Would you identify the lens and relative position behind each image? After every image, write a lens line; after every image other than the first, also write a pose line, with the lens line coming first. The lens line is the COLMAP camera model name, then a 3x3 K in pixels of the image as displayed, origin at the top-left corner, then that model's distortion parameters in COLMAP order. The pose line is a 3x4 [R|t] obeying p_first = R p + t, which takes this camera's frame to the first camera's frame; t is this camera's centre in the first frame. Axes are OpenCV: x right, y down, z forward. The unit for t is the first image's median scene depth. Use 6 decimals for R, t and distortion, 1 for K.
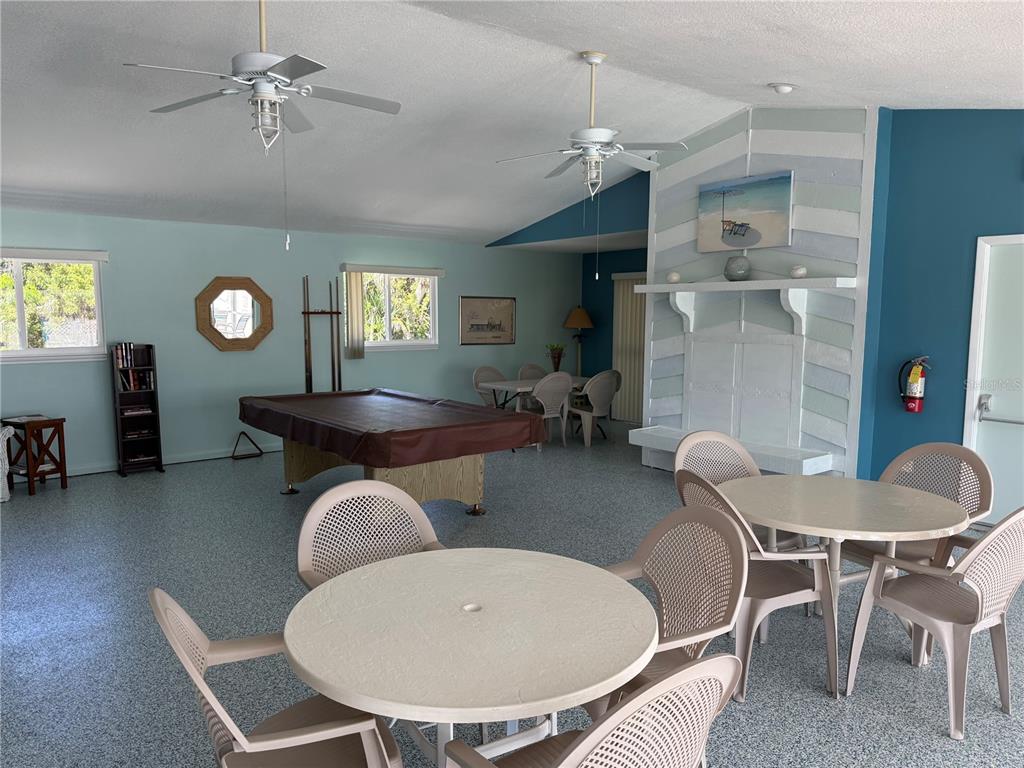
lens RADIAL K [[704.9, 0, 512.0], [0, 704.9, 384.0], [0, 0, 1]] dist [0.154202, -0.342802]
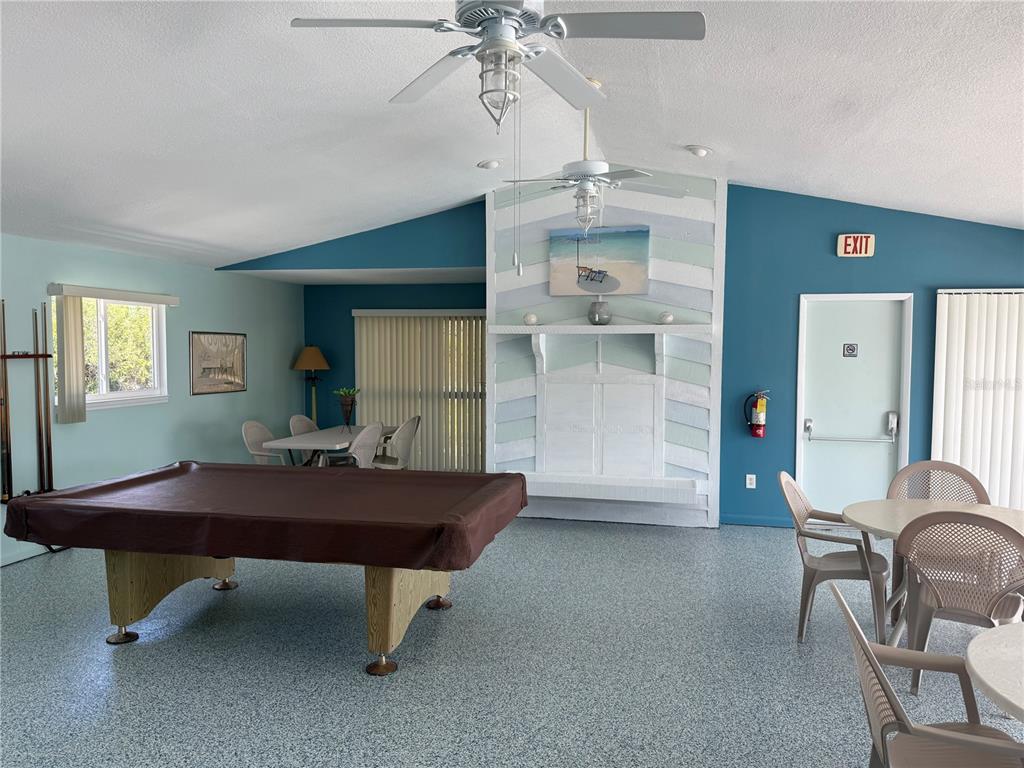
lens RADIAL K [[704.9, 0, 512.0], [0, 704.9, 384.0], [0, 0, 1]] dist [0.154202, -0.342802]
pose [[0.782485, -0.031347, 0.621880, -0.420997], [0.062374, 0.997655, -0.028194, -0.035033], [-0.619538, 0.060851, 0.782605, 0.264634]]
